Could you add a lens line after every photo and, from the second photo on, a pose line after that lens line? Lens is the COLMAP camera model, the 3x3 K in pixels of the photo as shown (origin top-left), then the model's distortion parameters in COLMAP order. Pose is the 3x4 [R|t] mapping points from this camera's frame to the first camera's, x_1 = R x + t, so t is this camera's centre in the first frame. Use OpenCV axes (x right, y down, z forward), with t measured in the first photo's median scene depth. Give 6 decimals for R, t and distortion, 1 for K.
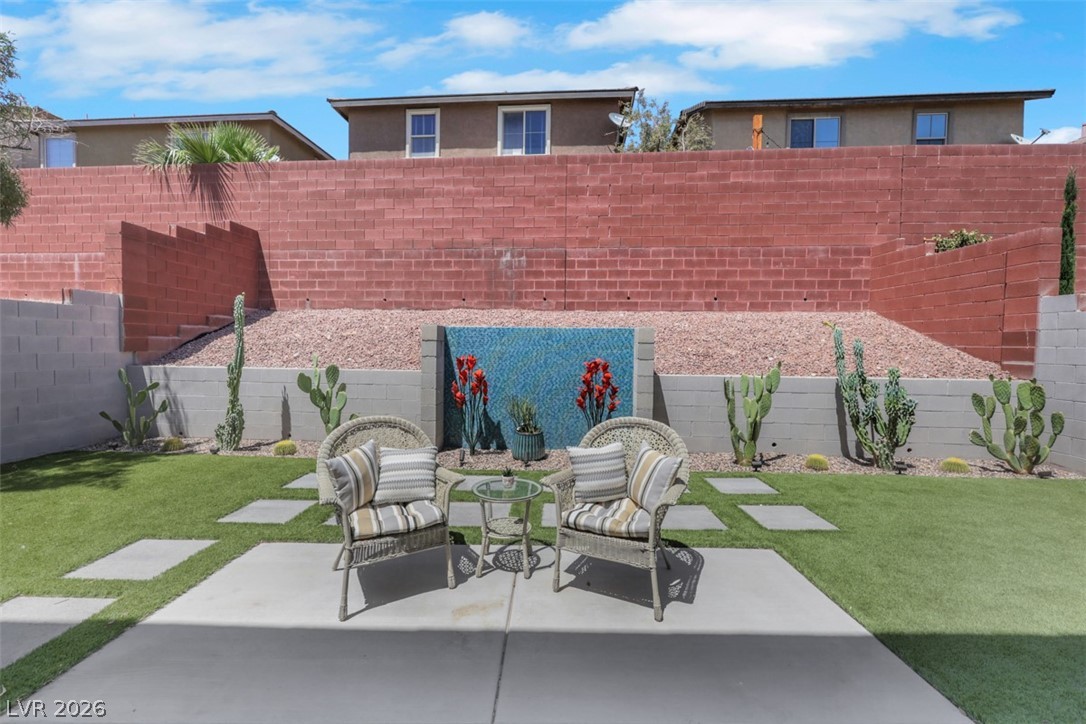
lens RADIAL K [[451.6, 0, 543.1], [0, 451.6, 358.5], [0, 0, 1]] dist [0.000108, 0.000134]
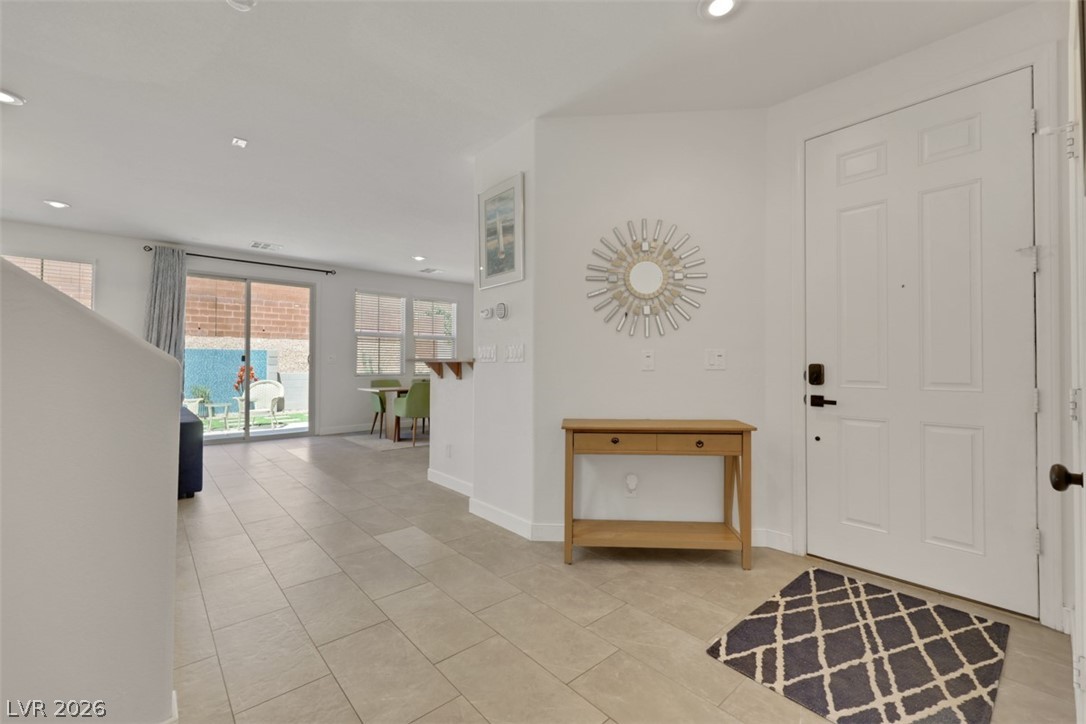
lens RADIAL K [[449.6, 0, 543.1], [0, 449.6, 360.6], [0, 0, 1]] dist [-0.000887, 0.000542]
pose [[0.737369, -0.005763, 0.675466, -0.166248], [0.028085, 0.999360, -0.022133, 0.041080], [-0.674906, 0.035291, 0.737059, -0.885872]]
